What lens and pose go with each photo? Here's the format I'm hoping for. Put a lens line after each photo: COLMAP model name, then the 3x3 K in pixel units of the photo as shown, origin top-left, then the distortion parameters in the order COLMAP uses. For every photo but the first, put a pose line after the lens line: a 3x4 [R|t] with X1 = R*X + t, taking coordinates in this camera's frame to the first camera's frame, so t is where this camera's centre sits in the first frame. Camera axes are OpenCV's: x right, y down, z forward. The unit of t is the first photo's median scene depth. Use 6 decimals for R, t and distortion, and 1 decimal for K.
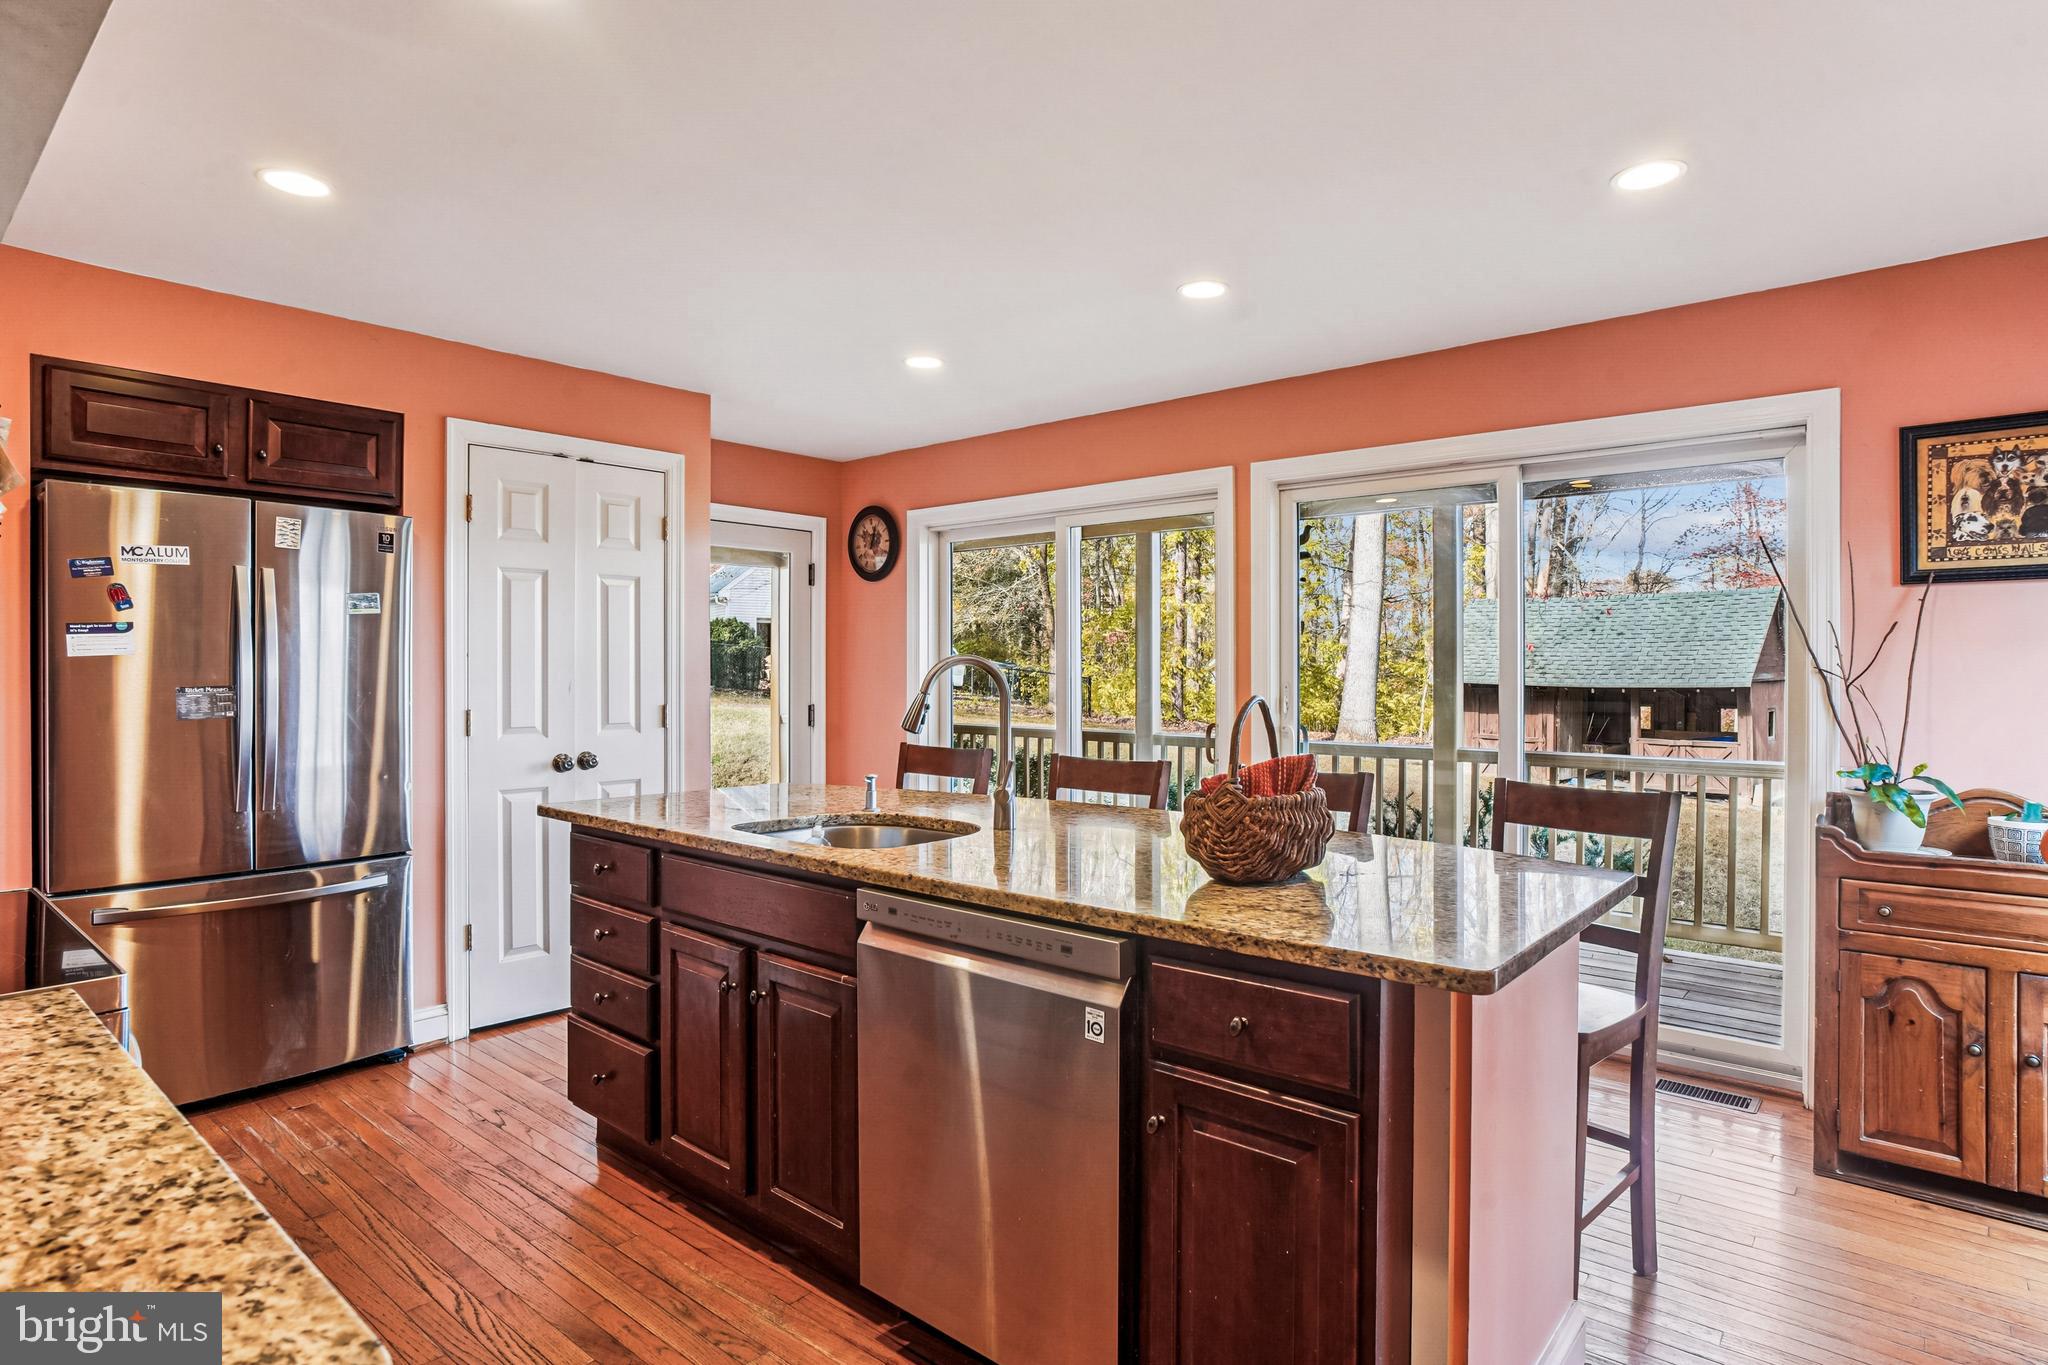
lens RADIAL K [[1074.8, 0, 1030.4], [0, 1074.8, 668.5], [0, 0, 1]] dist [-0.023702, 0.001624]
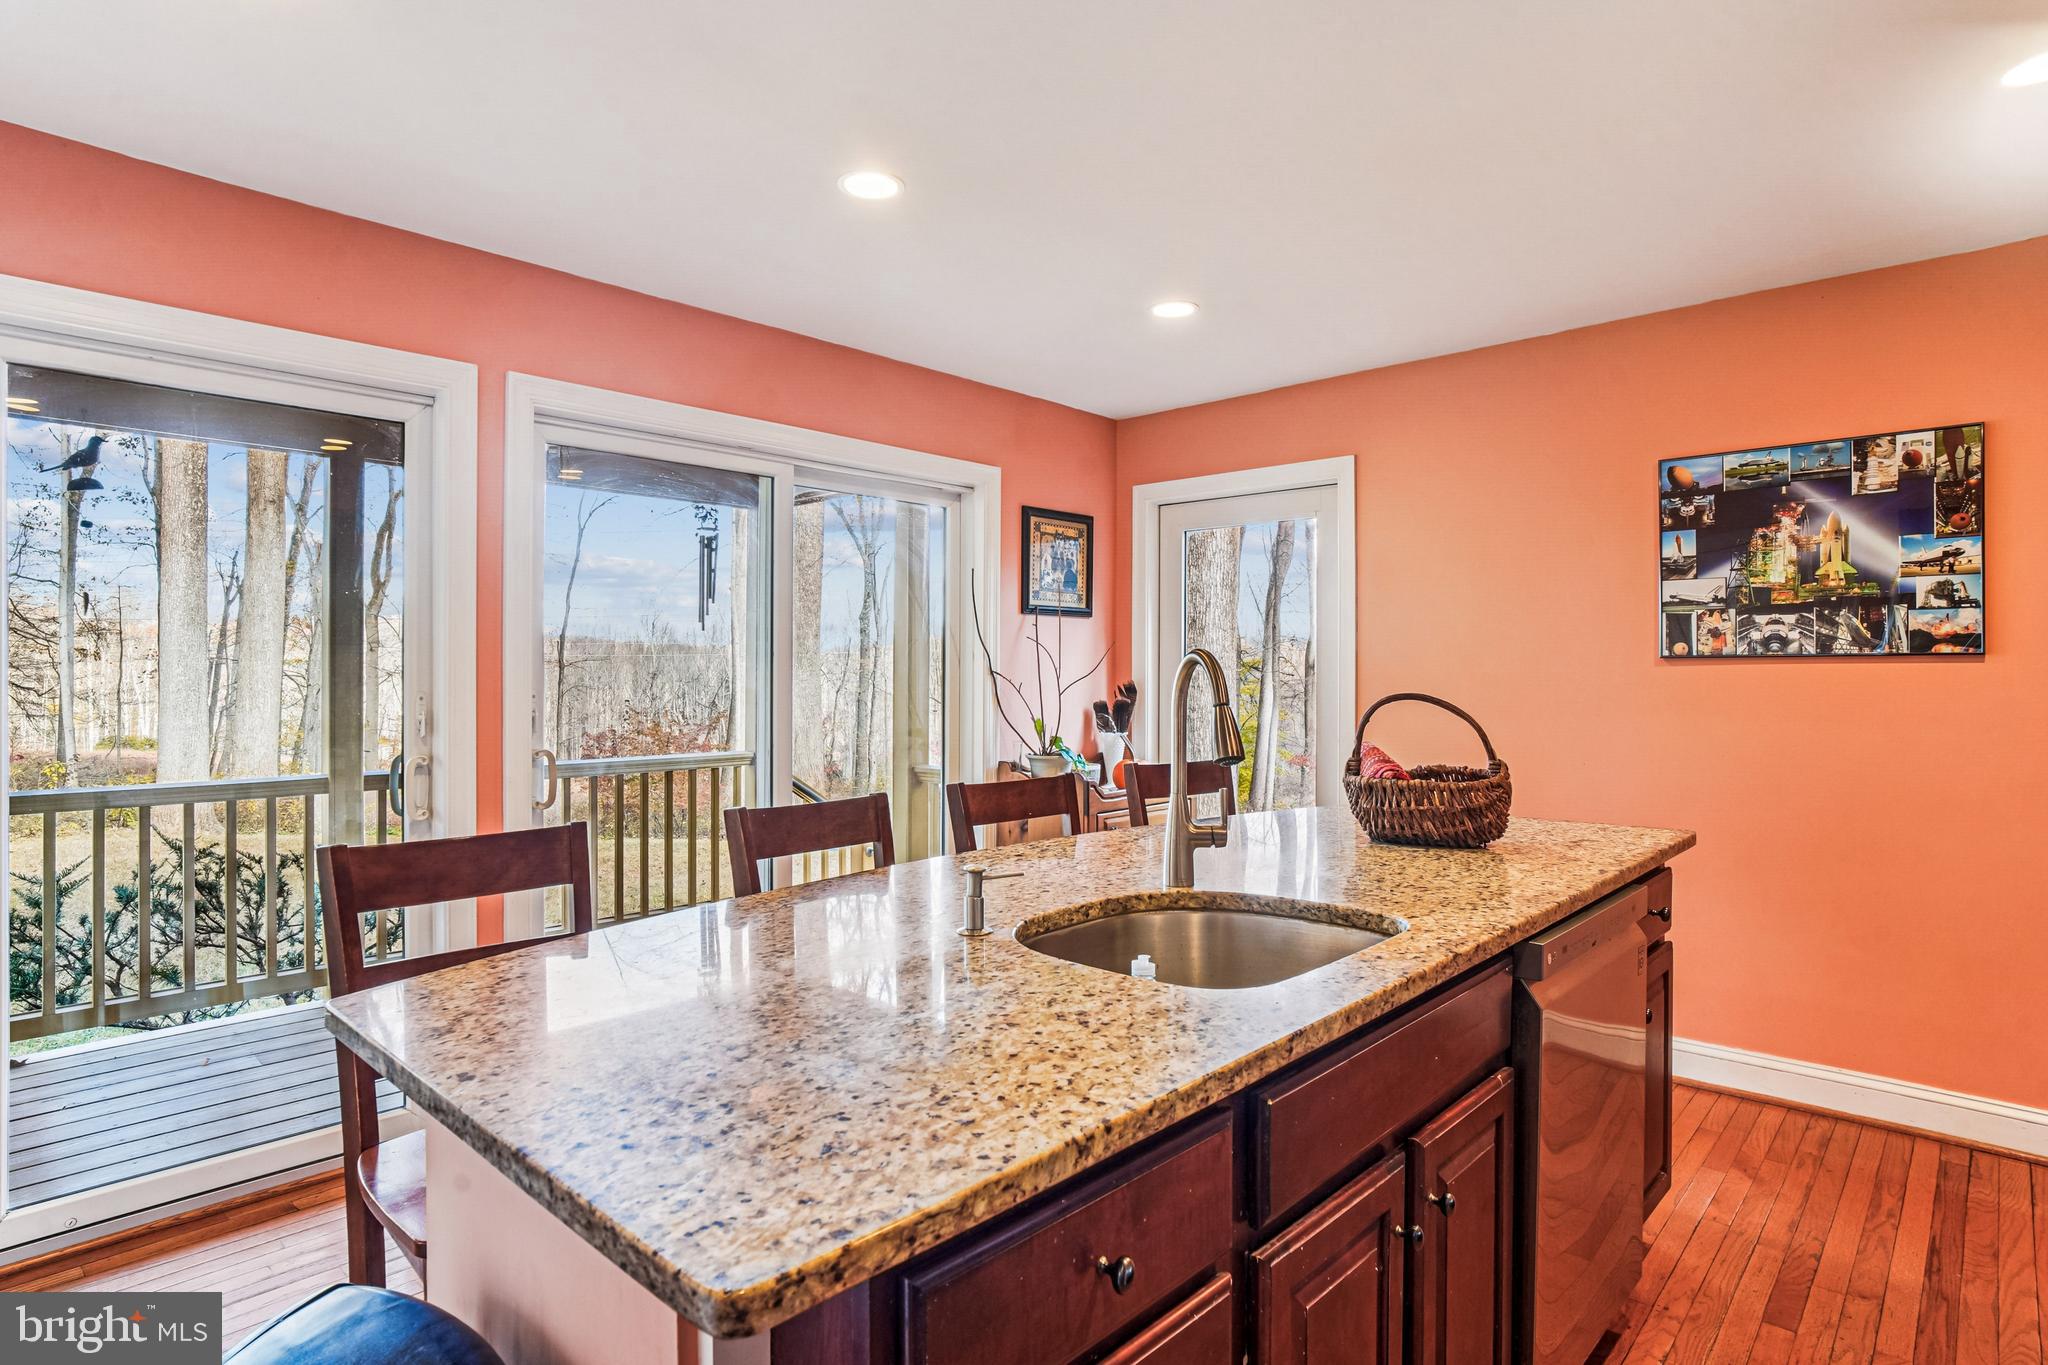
lens RADIAL K [[1074.8, 0, 1022.8], [0, 1074.8, 681.5], [0, 0, 1]] dist [-0.023702, 0.001624]
pose [[0.063263, -0.007071, 0.997972, -0.657394], [0.000182, 0.999975, 0.007074, 0.003797], [-0.997997, -0.000266, 0.063263, 0.910051]]
